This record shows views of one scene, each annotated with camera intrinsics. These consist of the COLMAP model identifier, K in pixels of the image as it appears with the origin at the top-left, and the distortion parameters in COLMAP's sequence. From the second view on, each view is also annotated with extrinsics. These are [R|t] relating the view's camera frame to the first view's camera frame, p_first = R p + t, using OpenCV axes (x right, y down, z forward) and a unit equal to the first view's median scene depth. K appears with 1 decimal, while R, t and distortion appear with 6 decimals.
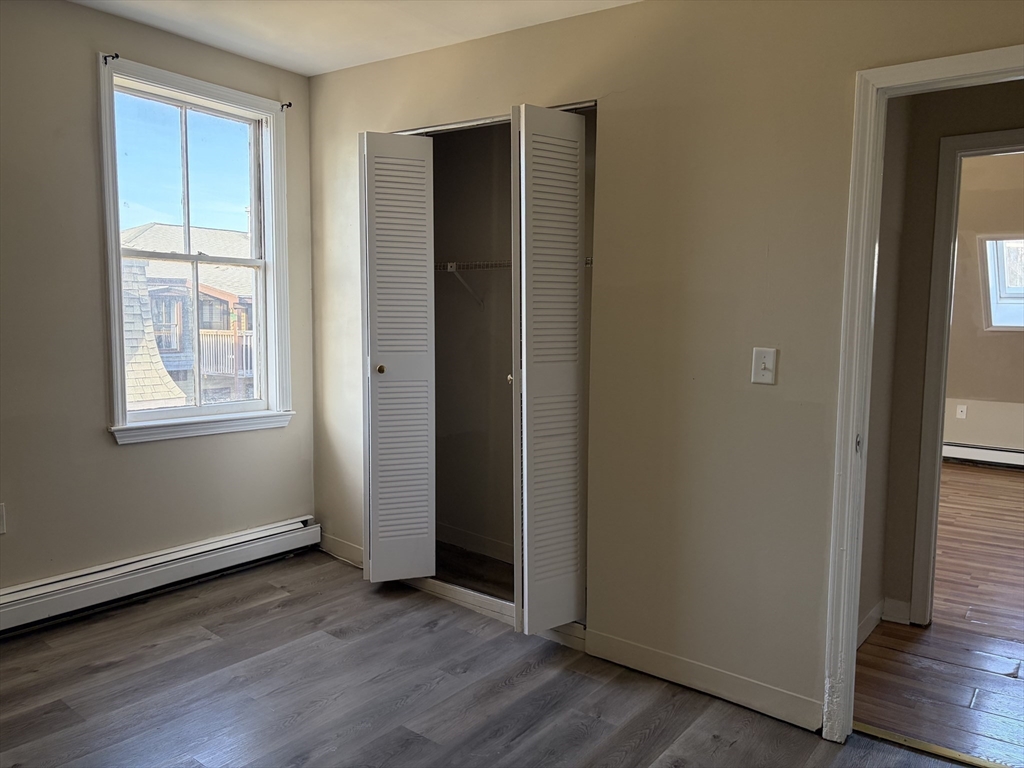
lens RADIAL K [[780.4, 0, 511.1], [0, 780.4, 383.0], [0, 0, 1]] dist [0.058877, -0.052146]
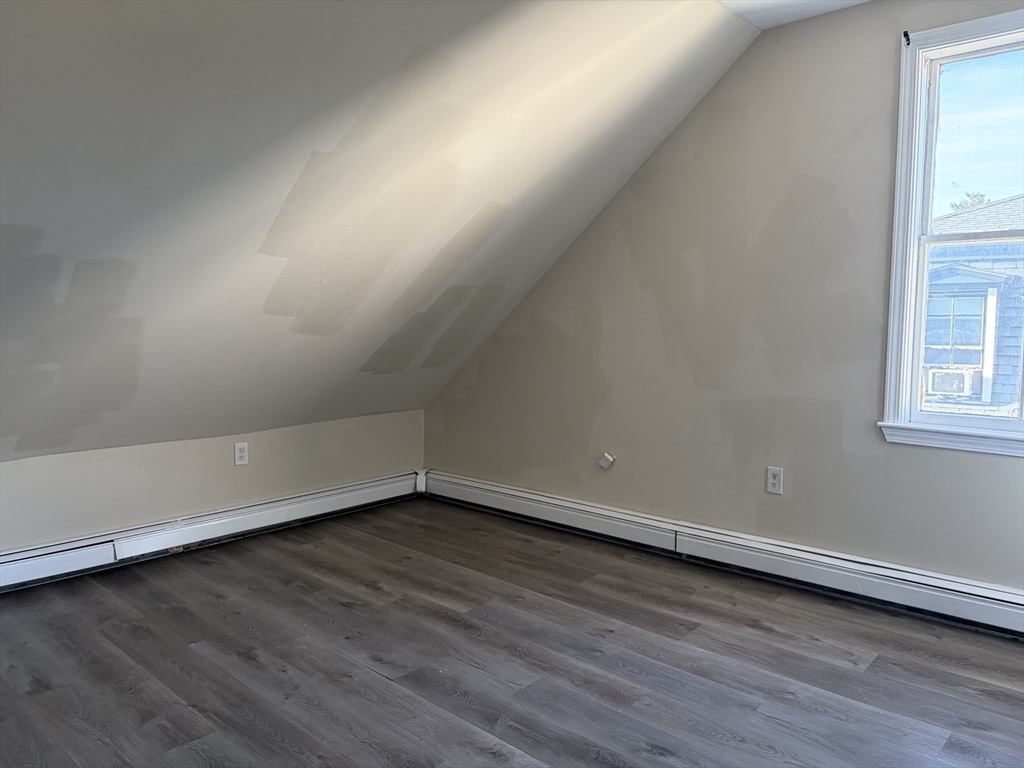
lens RADIAL K [[780.4, 0, 511.3], [0, 780.4, 387.8], [0, 0, 1]] dist [0.058877, -0.052146]
pose [[-0.104359, 0.069825, -0.992086, 0.506092], [-0.087898, 0.992981, 0.079134, -0.023419], [0.990648, 0.095460, -0.097489, 0.639667]]
